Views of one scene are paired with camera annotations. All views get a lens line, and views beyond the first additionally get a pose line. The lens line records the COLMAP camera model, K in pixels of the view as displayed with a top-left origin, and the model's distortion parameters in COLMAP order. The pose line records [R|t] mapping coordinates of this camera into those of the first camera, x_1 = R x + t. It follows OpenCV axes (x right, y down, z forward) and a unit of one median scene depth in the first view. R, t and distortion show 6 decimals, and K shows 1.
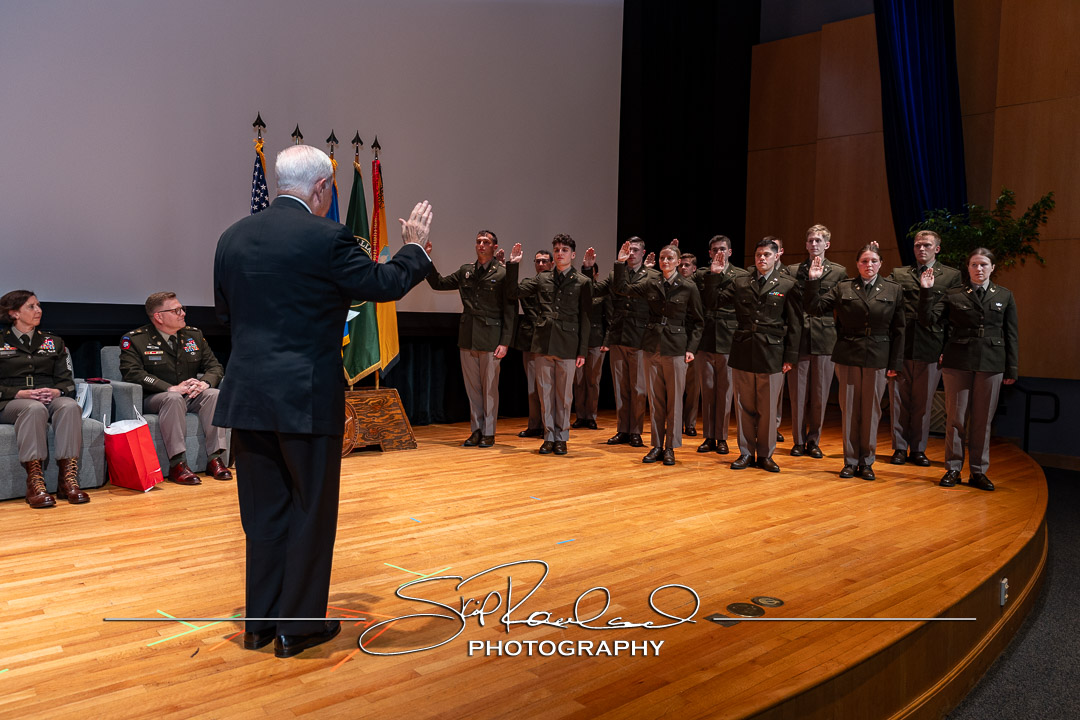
lens RADIAL K [[771.1, 0, 546.9], [0, 771.1, 358.7], [0, 0, 1]] dist [-0.065887, 0.223253]
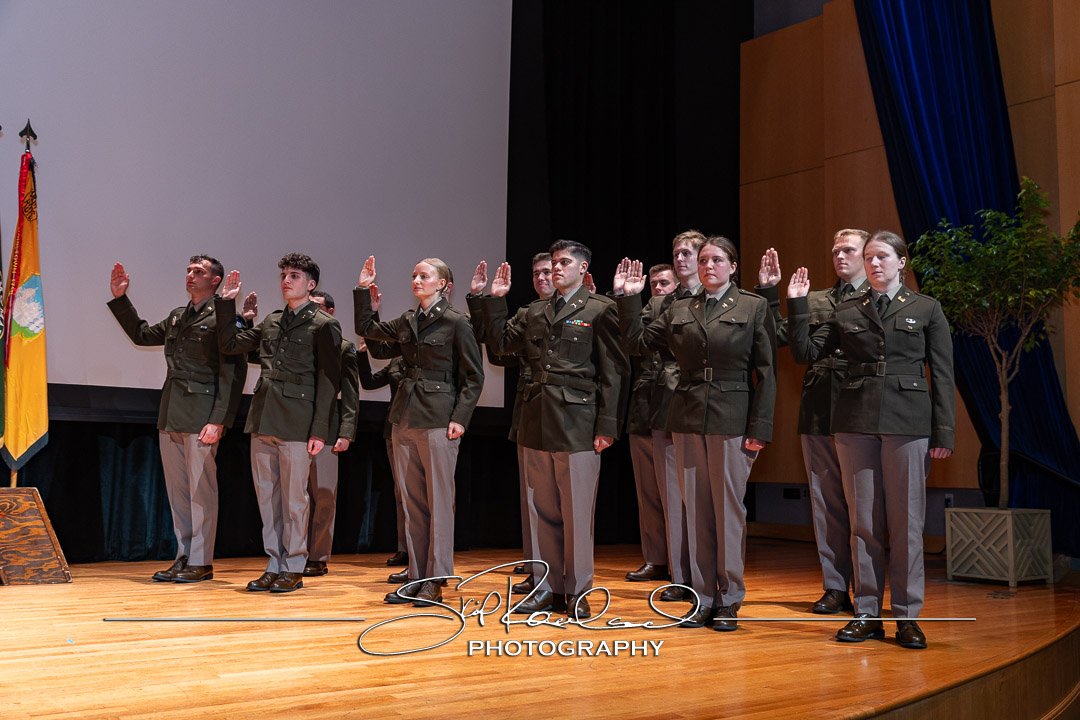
lens RADIAL K [[1013.4, 0, 540.0], [0, 1013.4, 360.0], [0, 0, 1]] dist [0.000247, 0.023556]
pose [[0.992852, -0.017235, -0.118103, 0.352449], [-0.002539, 0.986245, -0.165269, 0.077590], [0.119327, 0.164387, 0.979152, 0.195012]]
